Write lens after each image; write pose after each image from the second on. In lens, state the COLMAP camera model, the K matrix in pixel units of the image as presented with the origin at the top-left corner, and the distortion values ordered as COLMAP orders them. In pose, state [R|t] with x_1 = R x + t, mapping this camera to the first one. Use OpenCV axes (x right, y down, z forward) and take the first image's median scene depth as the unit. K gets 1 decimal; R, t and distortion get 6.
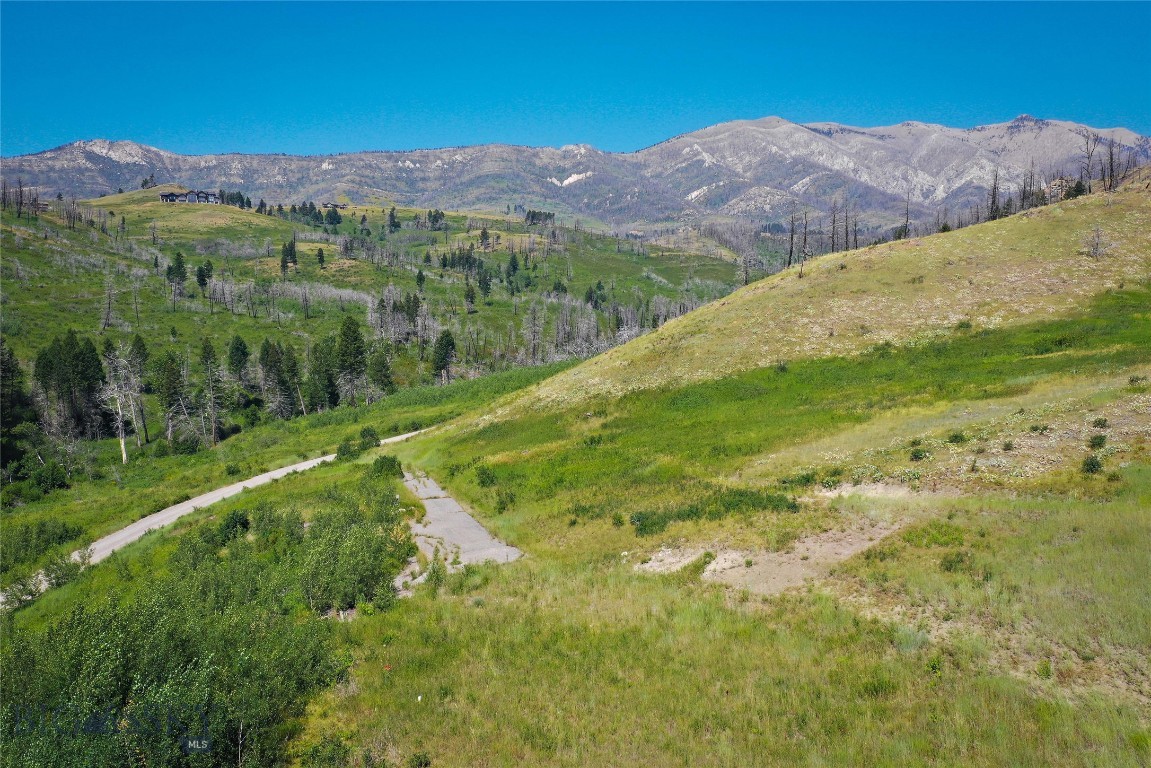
lens RADIAL K [[896.2, 0, 575.2], [0, 896.2, 383.8], [0, 0, 1]] dist [-0.005533, 0.001952]
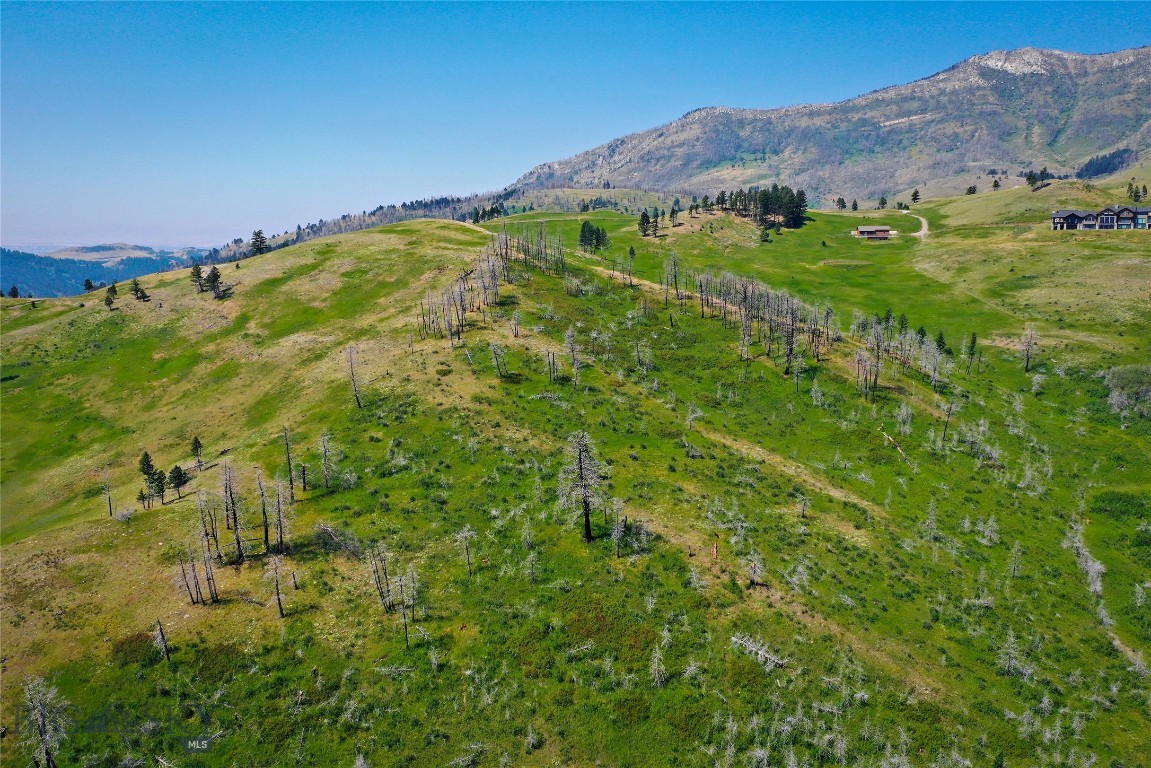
lens RADIAL K [[896.2, 0, 575.6], [0, 896.2, 380.5], [0, 0, 1]] dist [-0.005533, 0.001952]
pose [[0.615237, 0.137587, -0.776243, -0.042361], [-0.051724, 0.989576, 0.134404, -0.040612], [0.786643, -0.042540, 0.615941, 0.088332]]
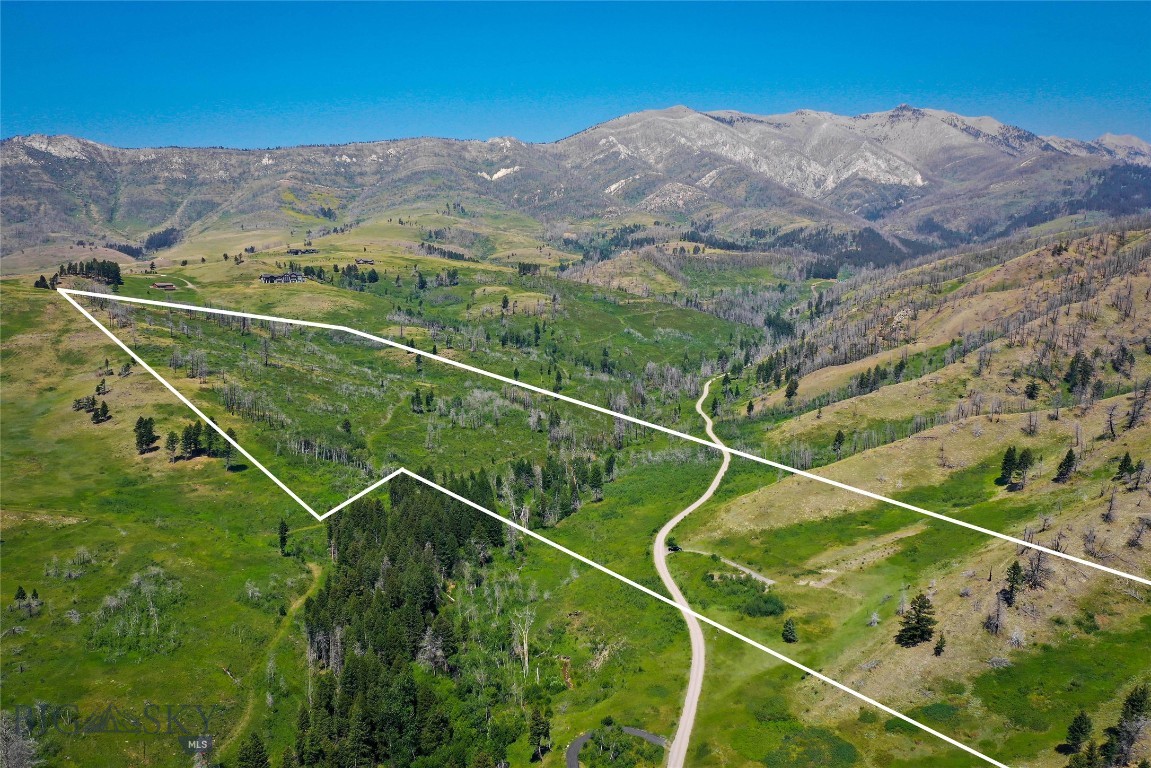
lens RADIAL K [[896.2, 0, 574.1], [0, 896.2, 384.0], [0, 0, 1]] dist [-0.005533, 0.001952]
pose [[0.993860, -0.022420, 0.108346, -0.038063], [0.017111, 0.998619, 0.049676, -0.027457], [-0.109310, -0.047518, 0.992871, -0.089929]]
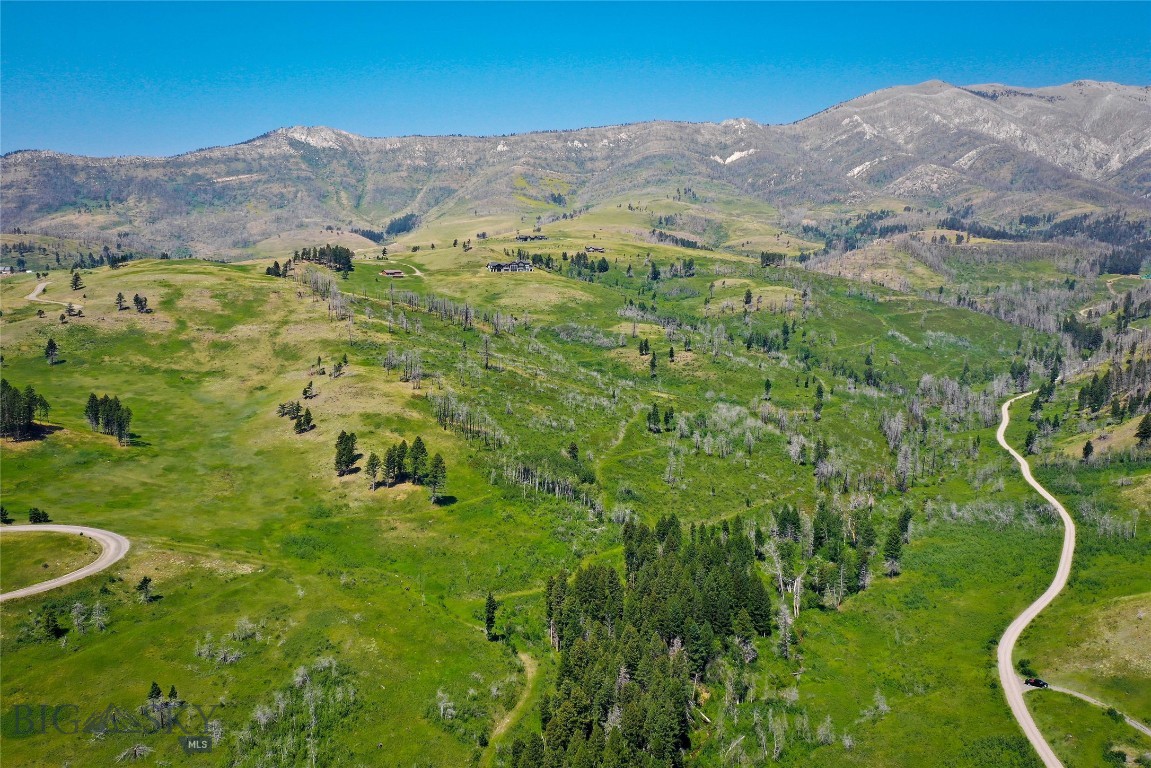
lens RADIAL K [[896.2, 0, 575.3], [0, 896.2, 383.6], [0, 0, 1]] dist [-0.005533, 0.001952]
pose [[0.991163, 0.021594, -0.130882, -0.044195], [-0.013364, 0.997896, 0.063435, -0.031378], [0.131977, -0.061126, 0.989366, -0.055456]]
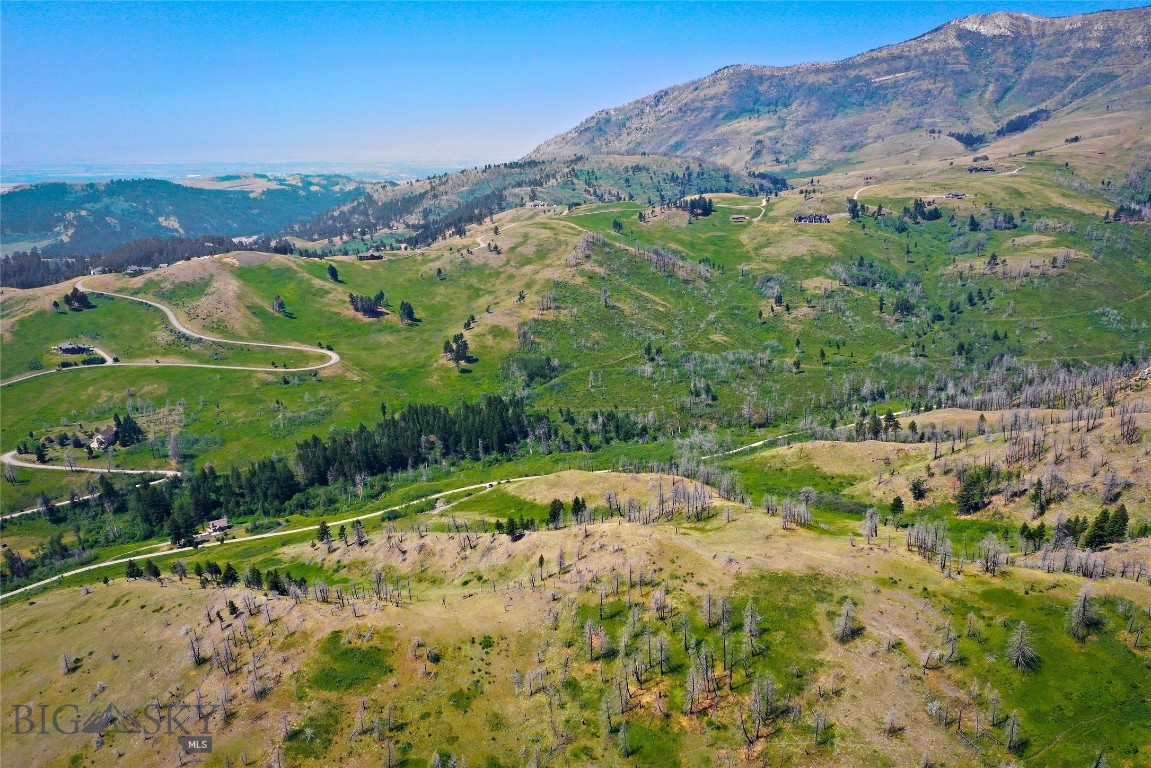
lens RADIAL K [[896.2, 0, 576.5], [0, 896.2, 382.2], [0, 0, 1]] dist [-0.005533, 0.001952]
pose [[0.563479, 0.218460, -0.796722, 0.162542], [-0.041850, 0.970713, 0.236570, -0.070480], [0.825069, -0.099959, 0.556119, -0.059972]]
